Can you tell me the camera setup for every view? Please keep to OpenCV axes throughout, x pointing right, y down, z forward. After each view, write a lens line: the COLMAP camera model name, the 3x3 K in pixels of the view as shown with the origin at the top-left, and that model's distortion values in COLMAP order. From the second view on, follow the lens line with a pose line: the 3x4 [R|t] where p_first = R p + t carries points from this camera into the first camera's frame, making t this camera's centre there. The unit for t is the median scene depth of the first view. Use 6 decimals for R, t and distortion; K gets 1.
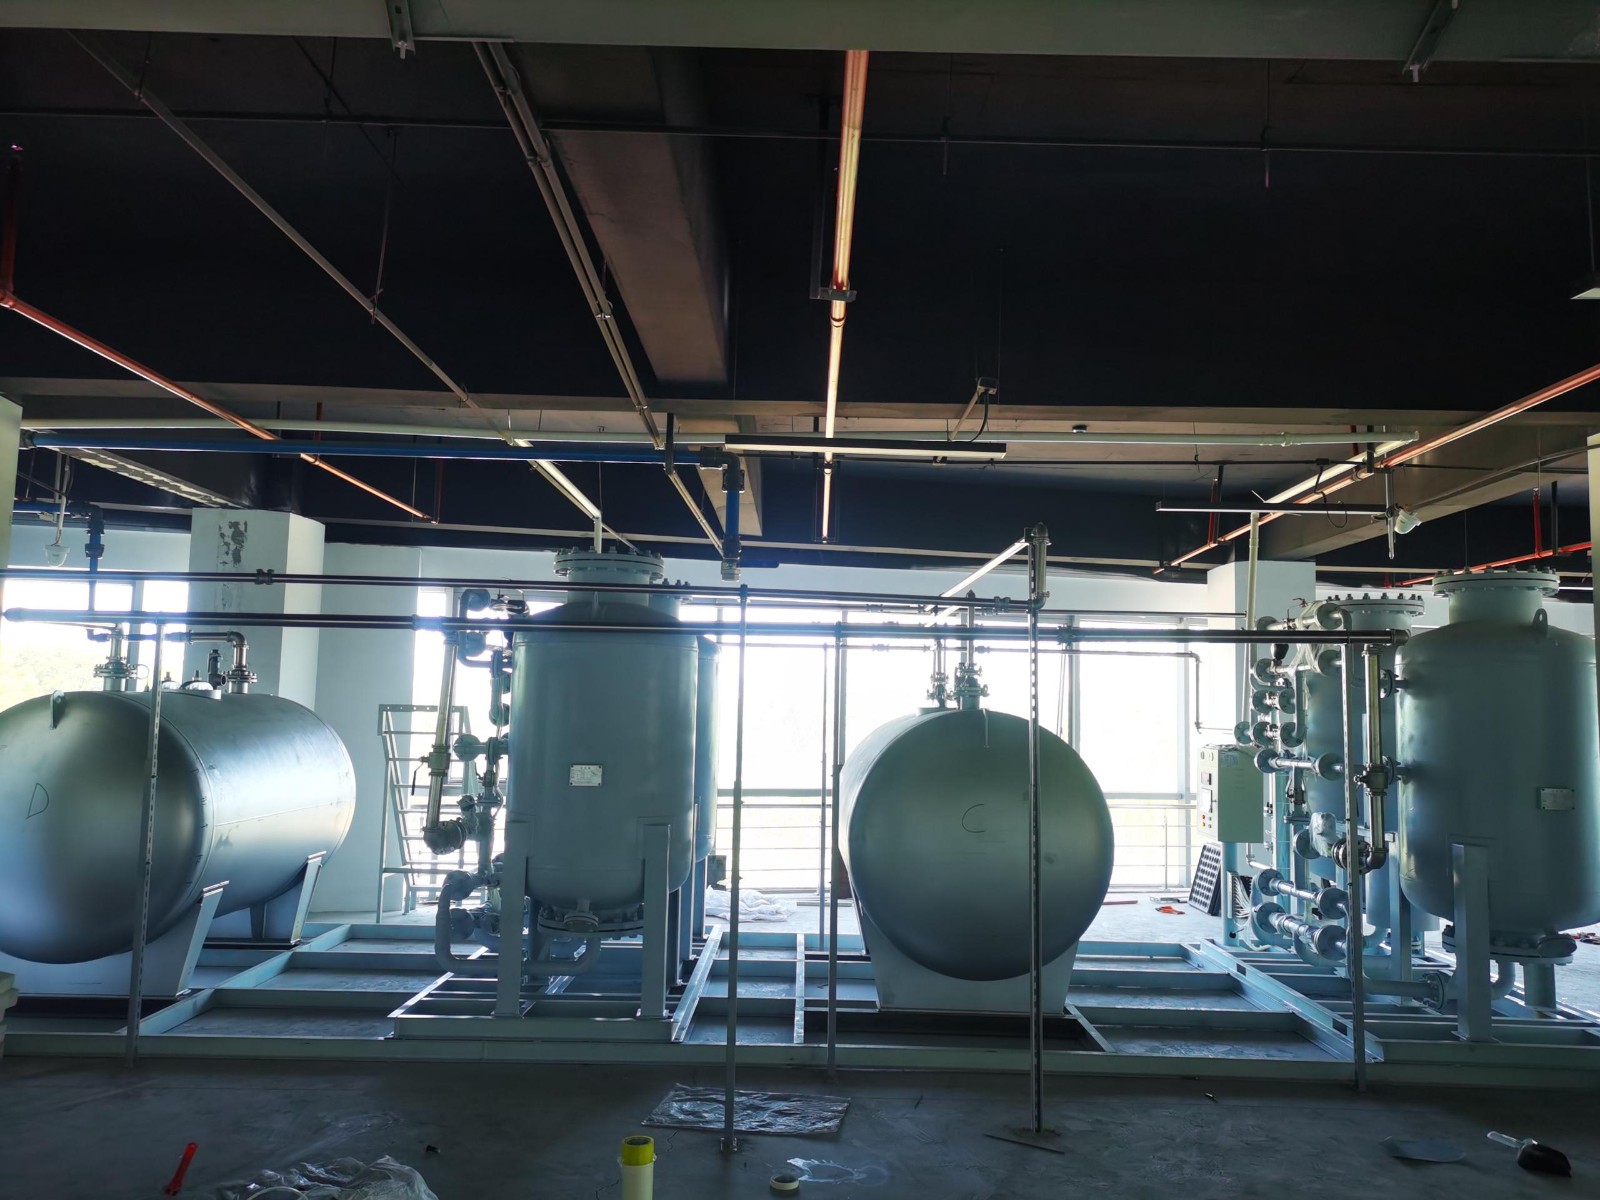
lens RADIAL K [[1256.2, 0, 811.2], [0, 1256.2, 593.4], [0, 0, 1]] dist [0.052277, -0.039919]
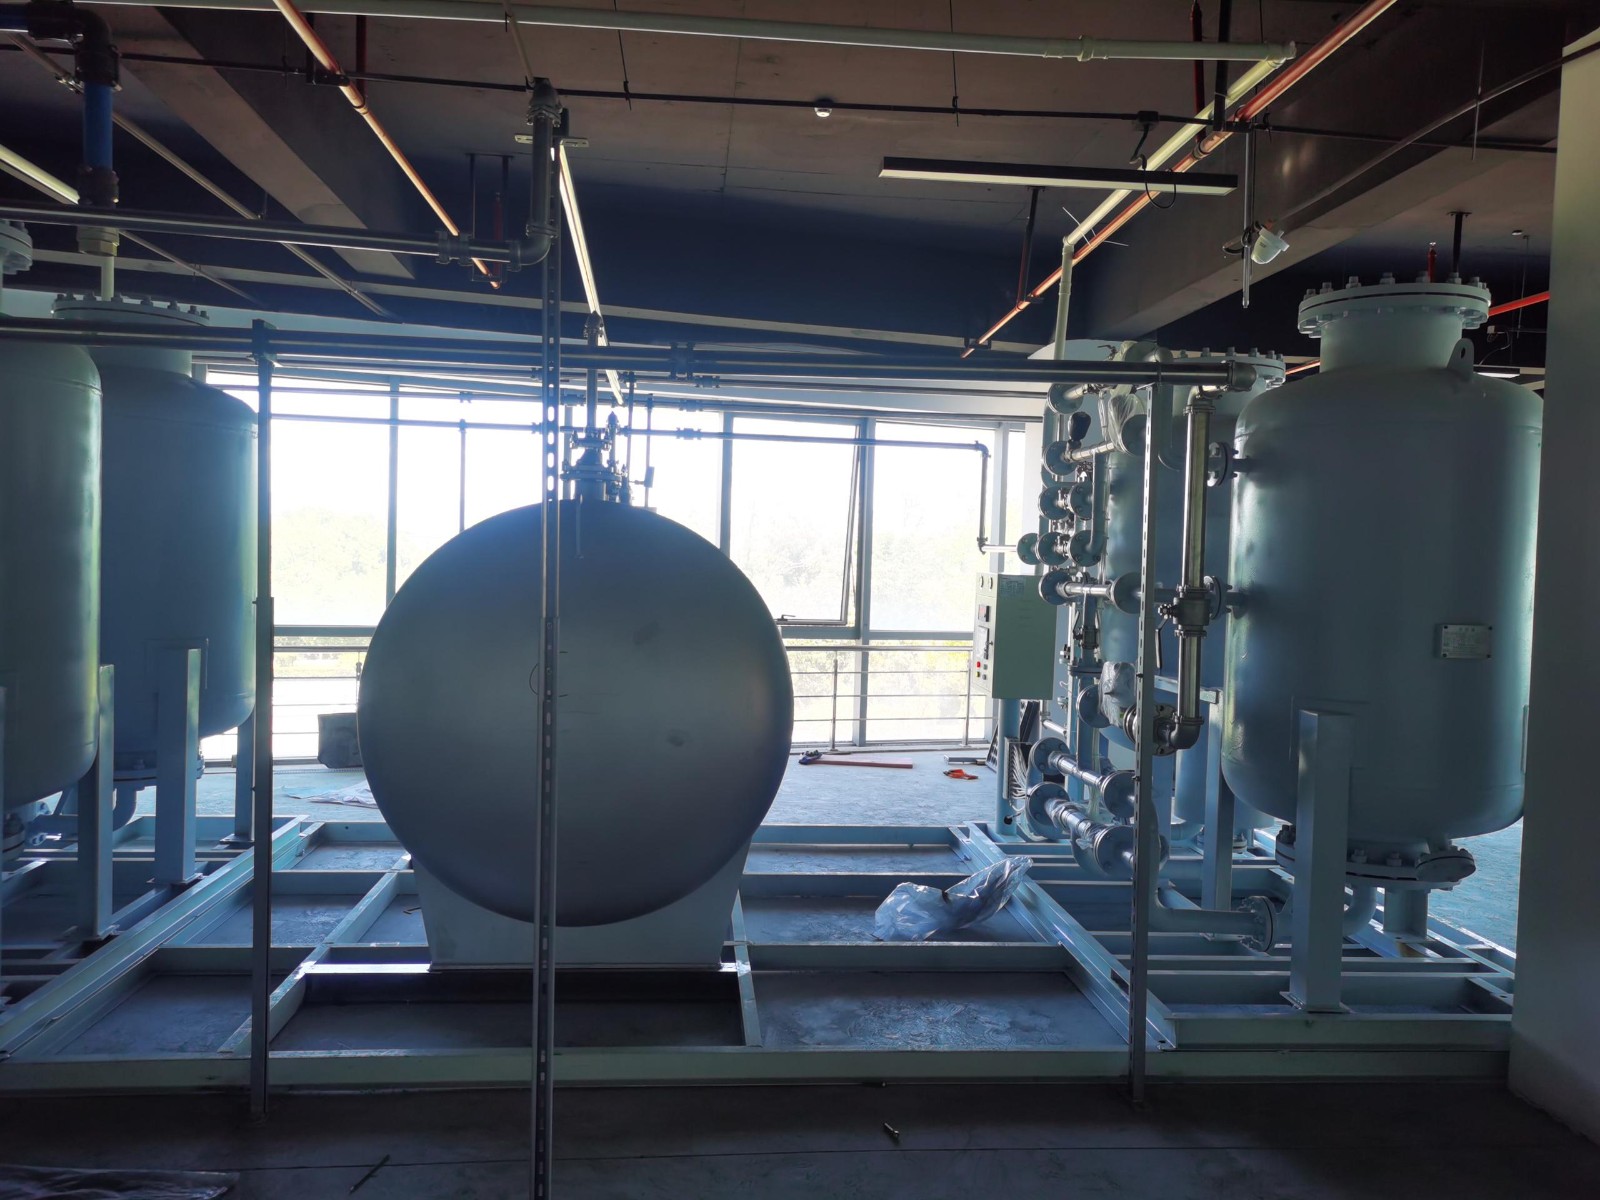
lens RADIAL K [[1256.2, 0, 809.6], [0, 1256.2, 590.9], [0, 0, 1]] dist [0.052277, -0.039919]
pose [[0.995571, 0.007055, 0.093747, 0.180068], [-0.018649, 0.992185, 0.123376, 0.057508], [-0.092144, -0.124577, 0.987922, 0.363725]]
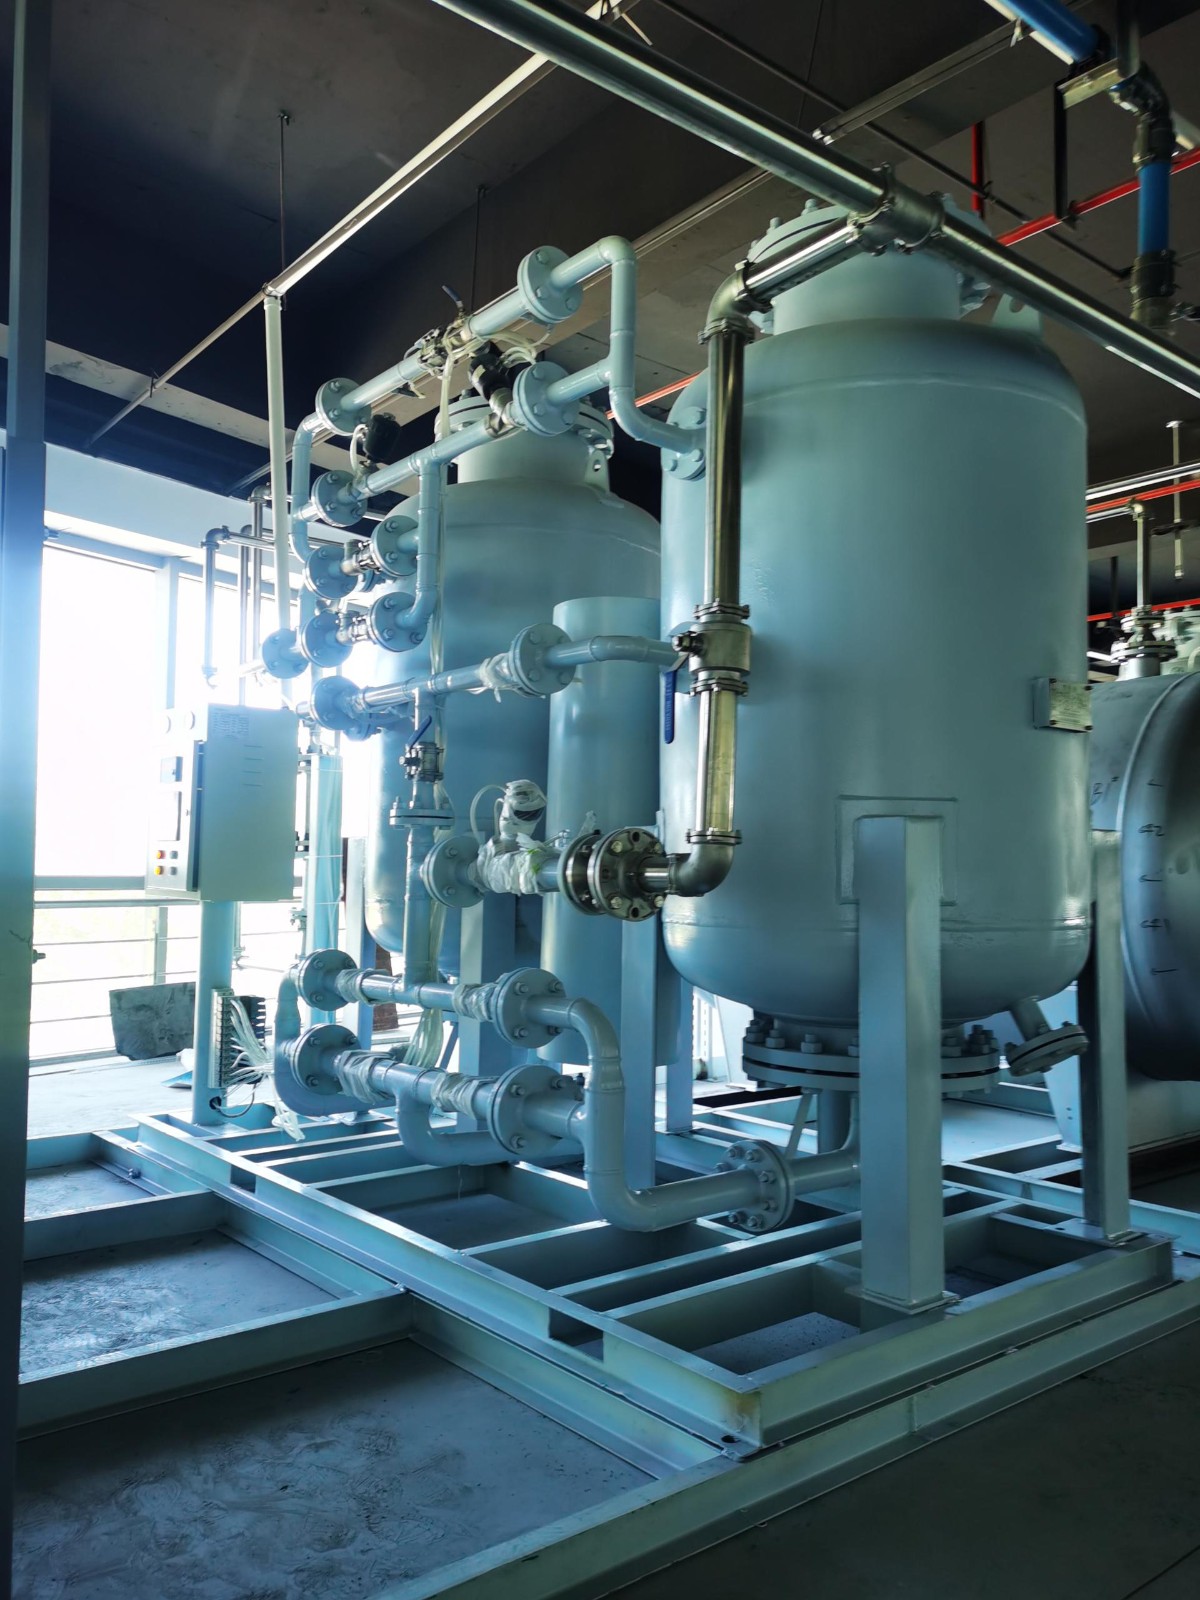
lens RADIAL K [[1256.2, 0, 603.1], [0, 1256.2, 802.9], [0, 0, 1]] dist [0.052277, -0.039919]
pose [[0.774372, 0.016801, 0.632508, 0.175984], [-0.047488, 0.998371, 0.031620, 0.165635], [-0.630946, -0.054522, 0.773908, 0.676171]]
